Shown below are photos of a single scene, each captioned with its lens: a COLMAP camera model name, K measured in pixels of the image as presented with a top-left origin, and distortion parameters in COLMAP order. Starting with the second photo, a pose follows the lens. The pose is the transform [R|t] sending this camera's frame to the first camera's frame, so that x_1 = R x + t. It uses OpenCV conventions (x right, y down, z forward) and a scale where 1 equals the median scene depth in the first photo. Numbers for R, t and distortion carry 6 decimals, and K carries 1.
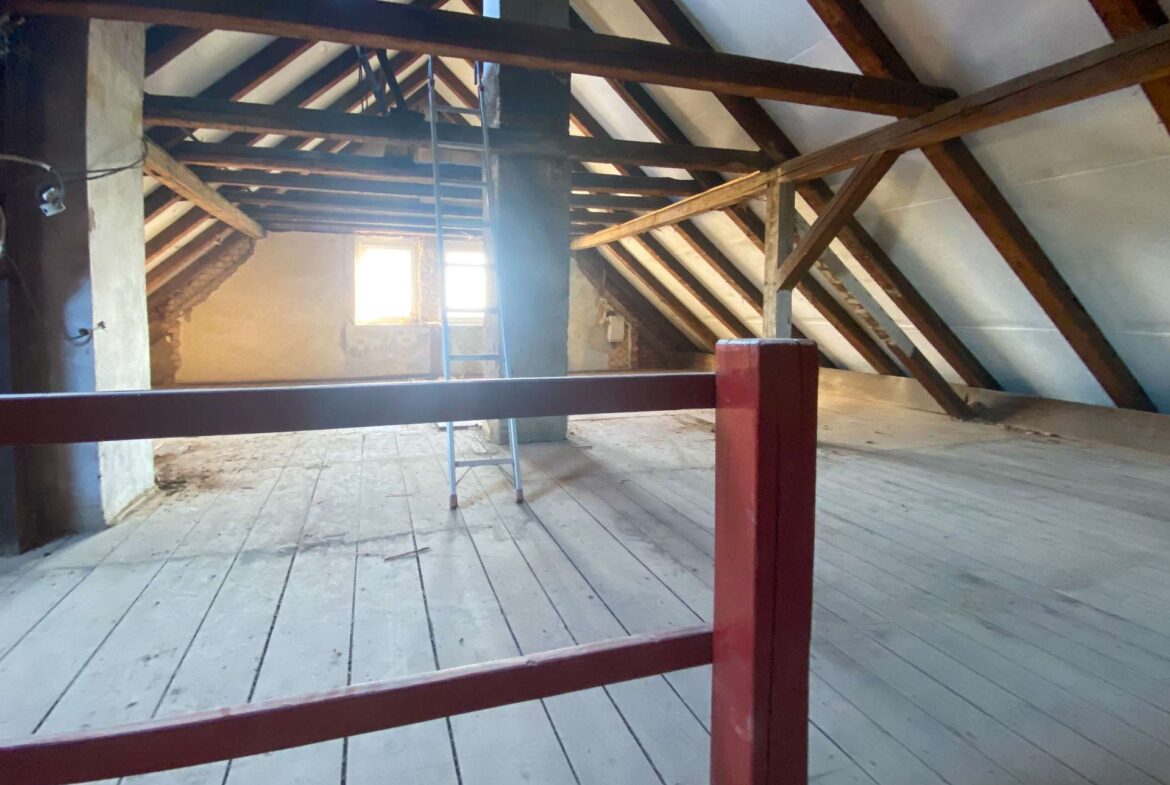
lens RADIAL K [[639.9, 0, 589.1], [0, 639.9, 393.5], [0, 0, 1]] dist [0.004605, -0.000144]
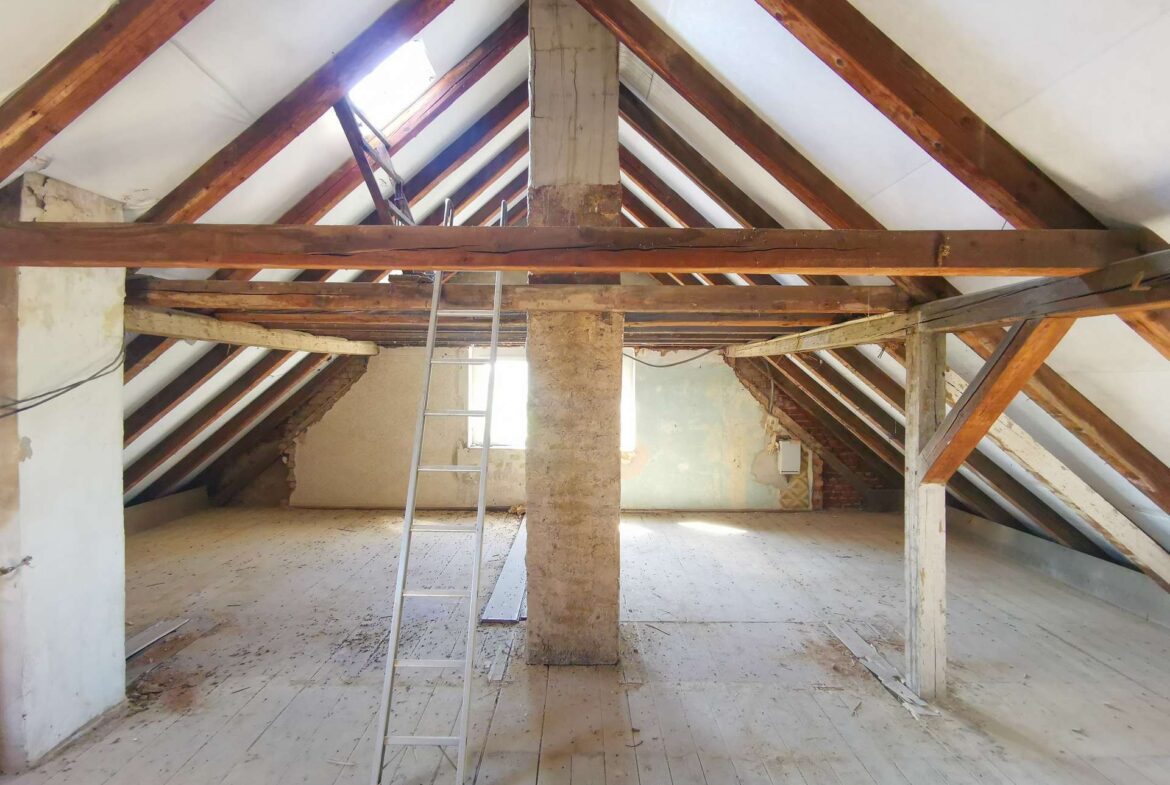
lens RADIAL K [[769.1, 0, 580.6], [0, 769.1, 387.6], [0, 0, 1]] dist [-0.000029, -0.000337]
pose [[0.943793, 0.010912, -0.330357, 0.129424], [-0.045984, 0.994070, -0.098536, -0.097642], [0.327323, 0.108189, 0.938699, 0.062823]]
